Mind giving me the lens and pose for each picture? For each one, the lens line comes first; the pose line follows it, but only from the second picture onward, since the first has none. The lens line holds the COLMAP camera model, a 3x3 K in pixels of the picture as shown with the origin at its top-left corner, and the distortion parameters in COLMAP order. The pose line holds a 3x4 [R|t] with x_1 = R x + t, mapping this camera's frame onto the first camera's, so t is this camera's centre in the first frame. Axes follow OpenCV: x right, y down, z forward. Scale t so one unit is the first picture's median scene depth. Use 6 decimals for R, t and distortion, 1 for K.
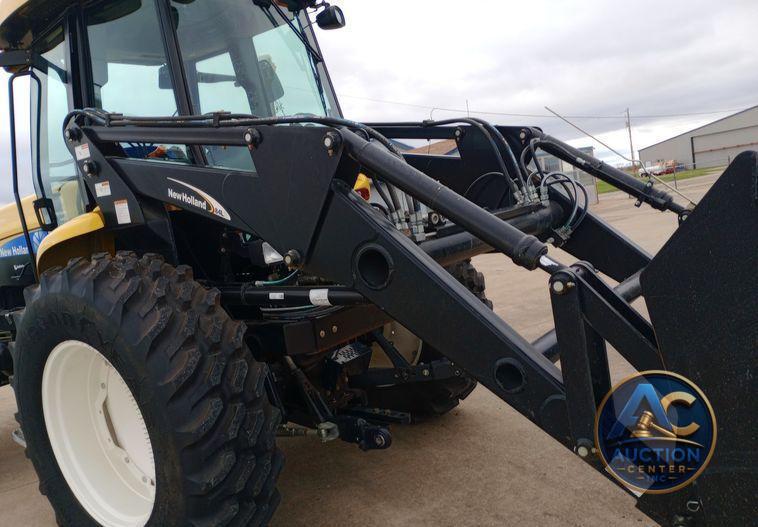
lens RADIAL K [[627.2, 0, 387.4], [0, 627.2, 287.3], [0, 0, 1]] dist [0.081727, -0.120888]
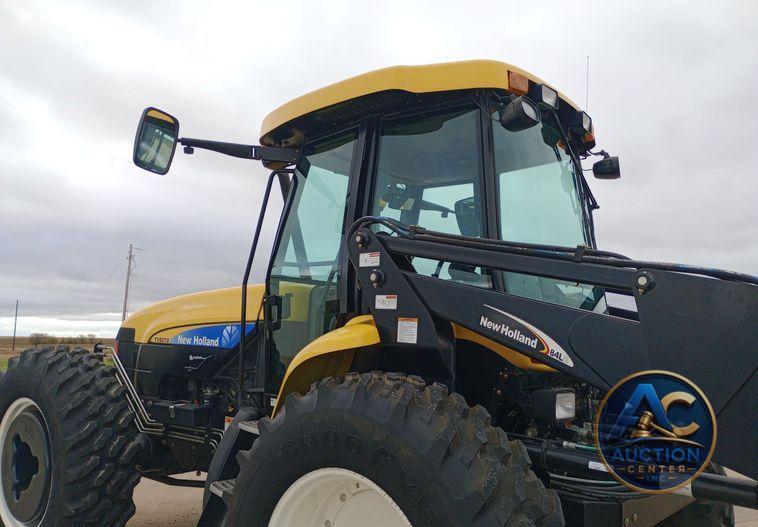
lens RADIAL K [[627.2, 0, 387.4], [0, 627.2, 287.3], [0, 0, 1]] dist [0.081727, -0.120888]
pose [[0.979376, 0.176181, -0.098907, -0.391414], [-0.193461, 0.958896, -0.207586, 0.013932], [0.058268, 0.222440, 0.973204, 0.123016]]
